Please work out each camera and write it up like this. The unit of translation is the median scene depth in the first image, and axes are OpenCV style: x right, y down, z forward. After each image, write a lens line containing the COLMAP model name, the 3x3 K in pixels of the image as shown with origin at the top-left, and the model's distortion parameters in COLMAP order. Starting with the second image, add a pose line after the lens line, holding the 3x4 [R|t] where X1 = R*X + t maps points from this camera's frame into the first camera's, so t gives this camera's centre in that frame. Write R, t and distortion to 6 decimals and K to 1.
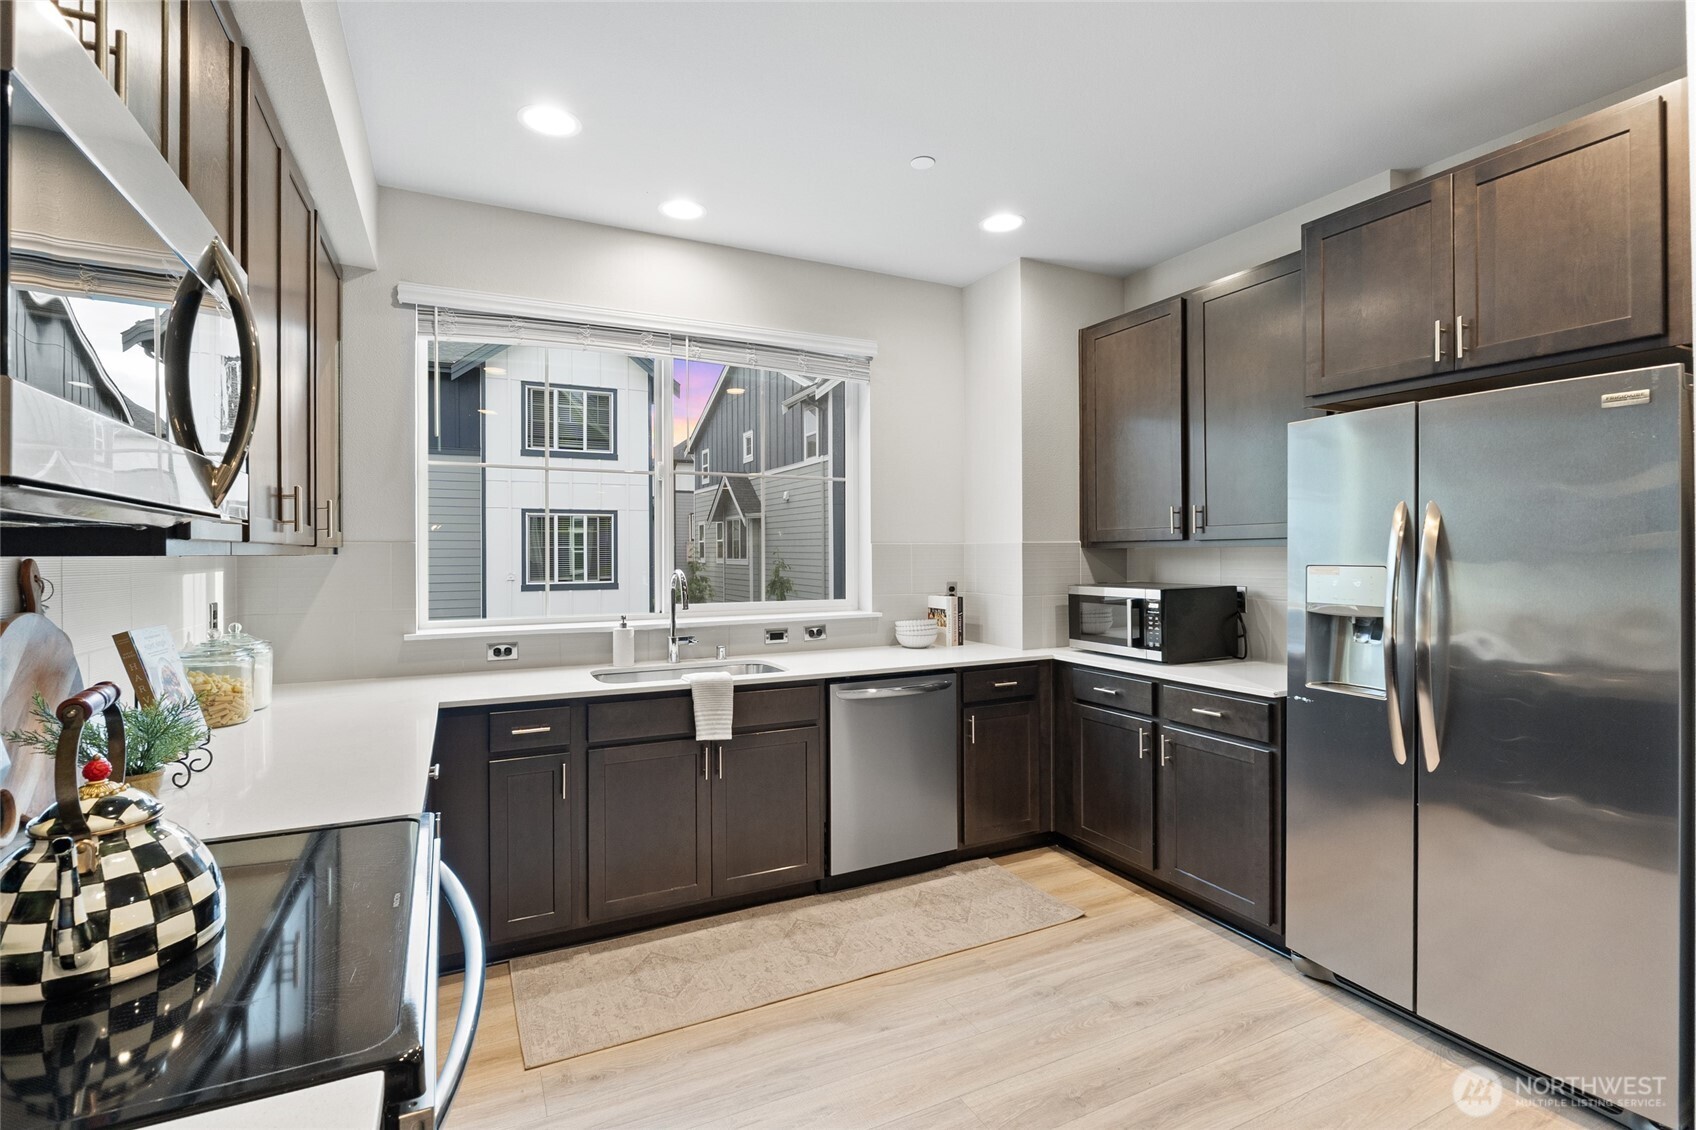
lens RADIAL K [[804.8, 0, 850.2], [0, 804.8, 552.7], [0, 0, 1]] dist [0.000523, 0.000026]
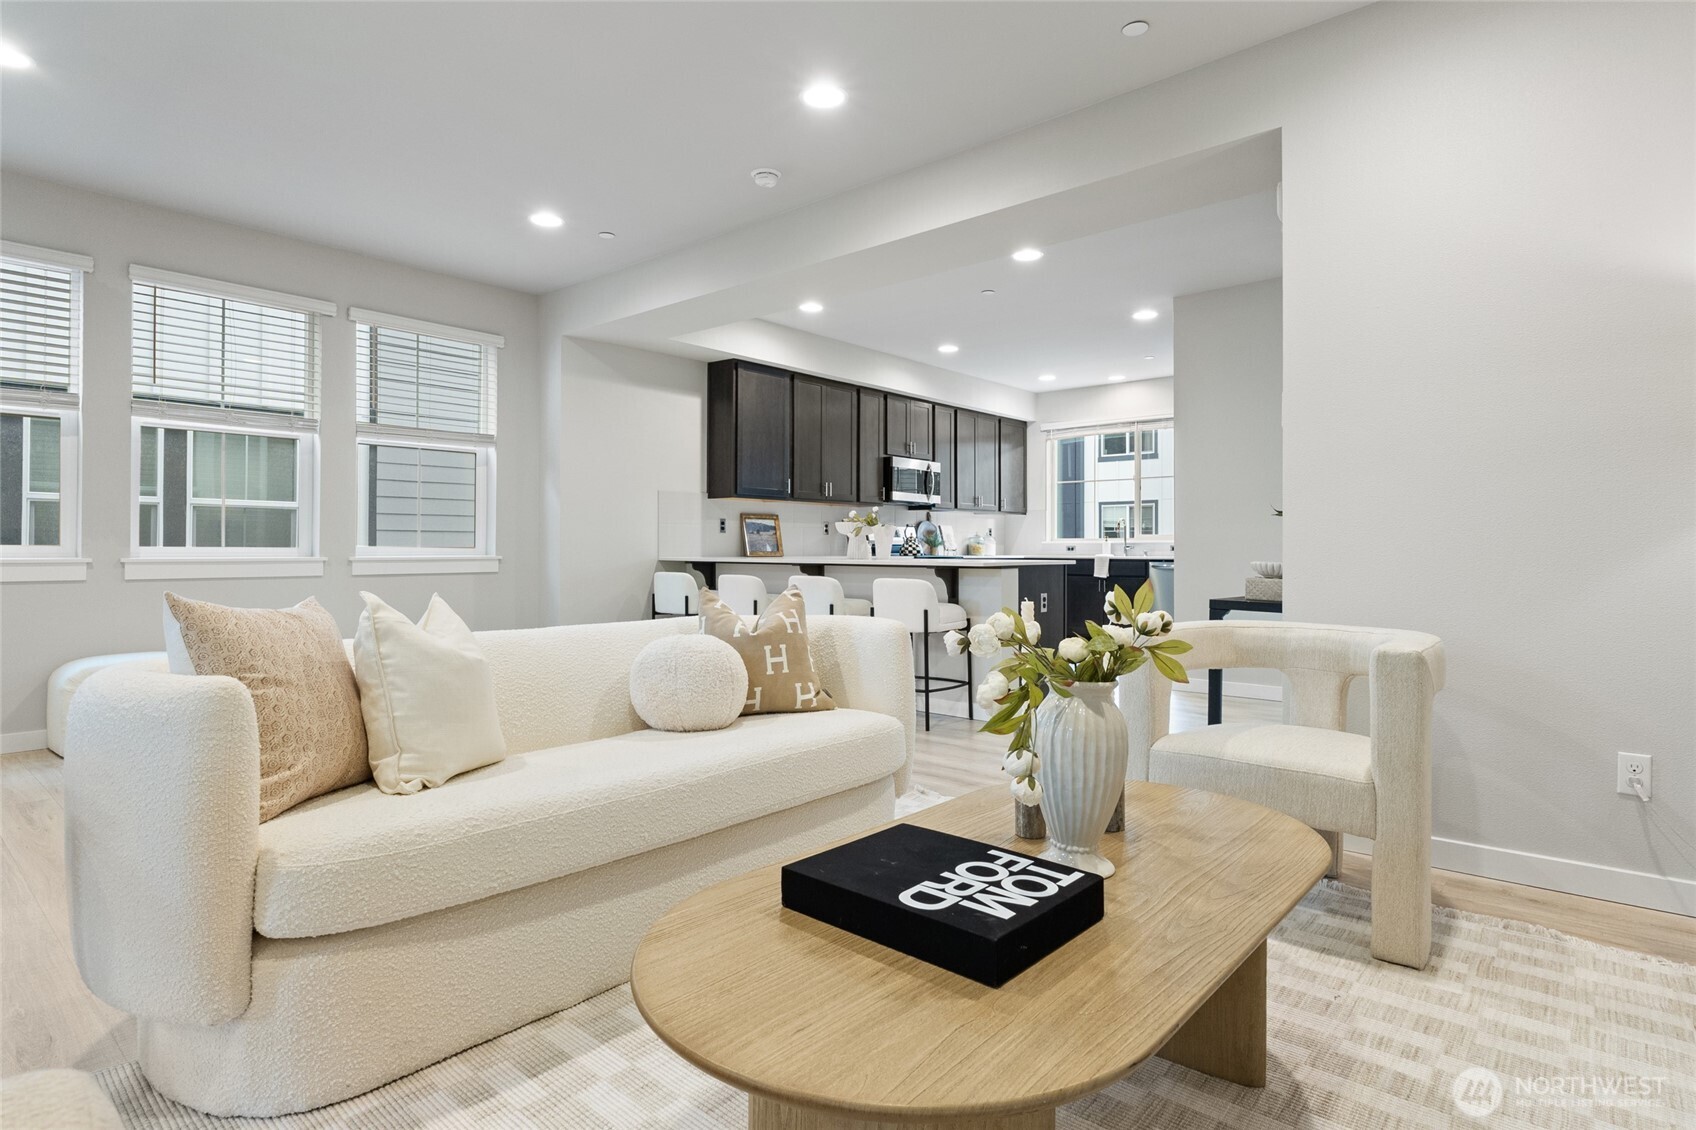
lens RADIAL K [[922.5, 0, 848.7], [0, 922.5, 555.7], [0, 0, 1]] dist [-0.000223, -0.000002]
pose [[0.388229, 0.010231, -0.921506, 2.378554], [-0.008486, 0.999936, 0.007527, 0.139281], [0.921524, 0.004898, 0.388291, -1.015051]]
